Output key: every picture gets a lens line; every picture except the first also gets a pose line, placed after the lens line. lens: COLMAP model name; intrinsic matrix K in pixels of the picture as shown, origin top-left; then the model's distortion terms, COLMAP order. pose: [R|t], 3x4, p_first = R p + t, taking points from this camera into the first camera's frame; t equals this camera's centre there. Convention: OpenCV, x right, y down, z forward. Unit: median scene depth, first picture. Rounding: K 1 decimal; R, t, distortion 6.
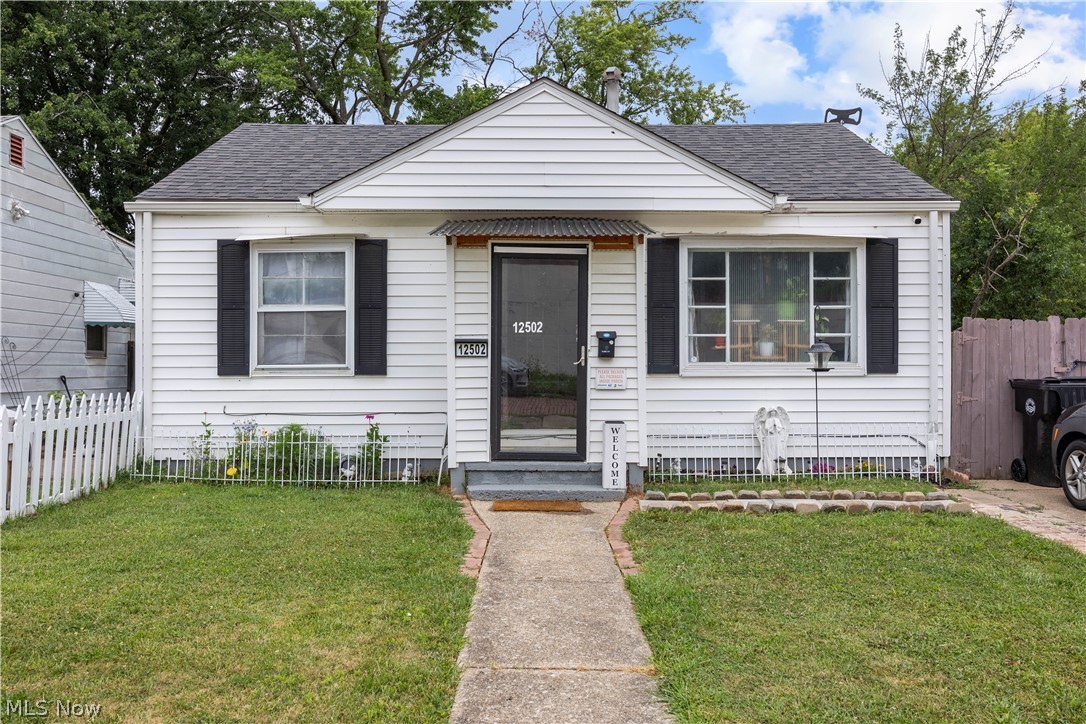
lens RADIAL K [[891.1, 0, 543.0], [0, 891.1, 362.0], [0, 0, 1]] dist [-0.000386, 0.007255]
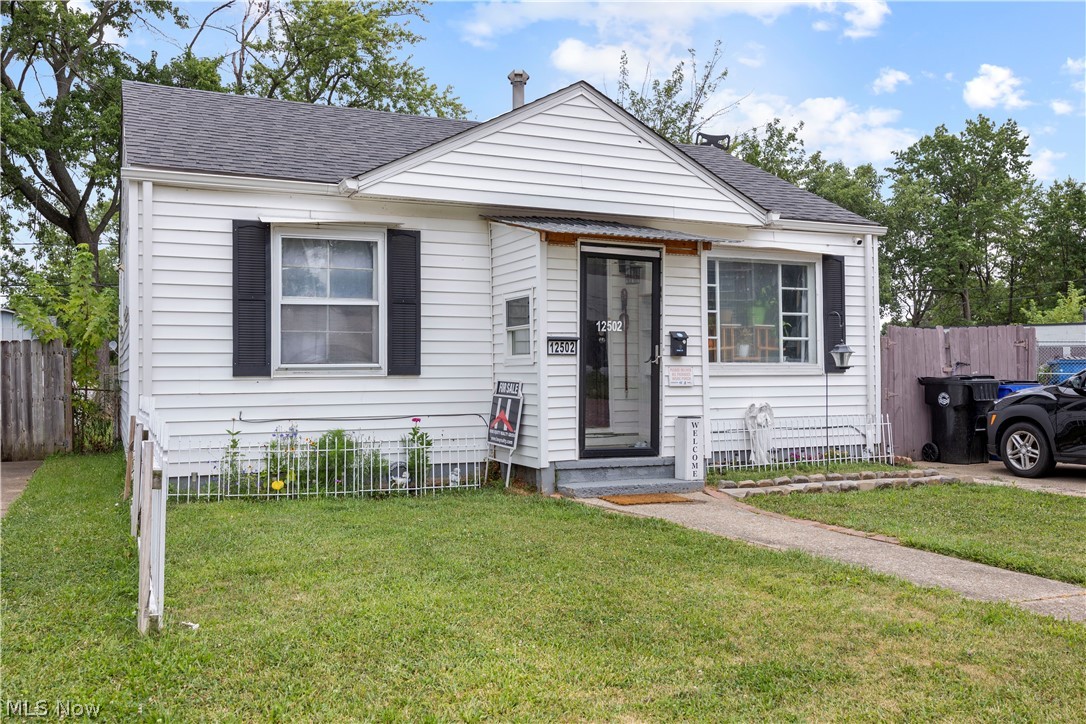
lens RADIAL K [[956.5, 0, 543.2], [0, 956.5, 351.6], [0, 0, 1]] dist [0.000264, -0.002853]
pose [[0.911690, 0.007410, 0.410813, -0.471843], [0.002655, 0.999710, -0.023923, 0.014098], [-0.410871, 0.022901, 0.911406, 0.031121]]
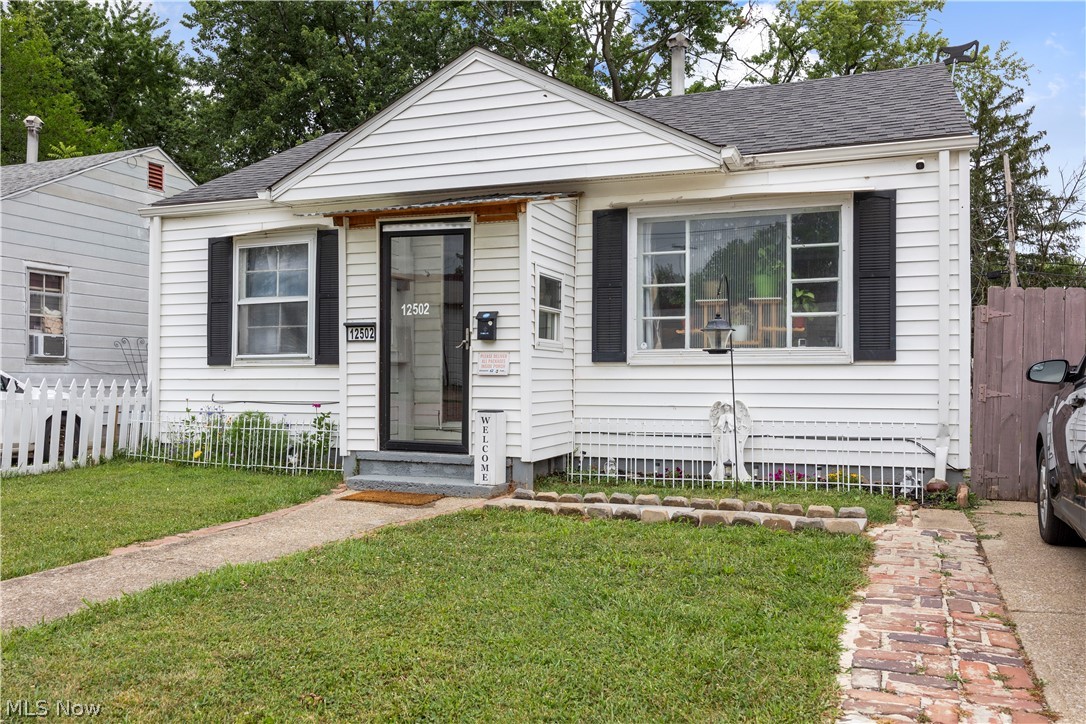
lens RADIAL K [[891.1, 0, 543.0], [0, 891.1, 362.0], [0, 0, 1]] dist [-0.000386, 0.007255]
pose [[0.930767, -0.003851, -0.365593, 0.398906], [-0.002553, 0.999852, -0.017030, 0.028499], [0.365605, 0.016784, 0.930619, 0.154161]]
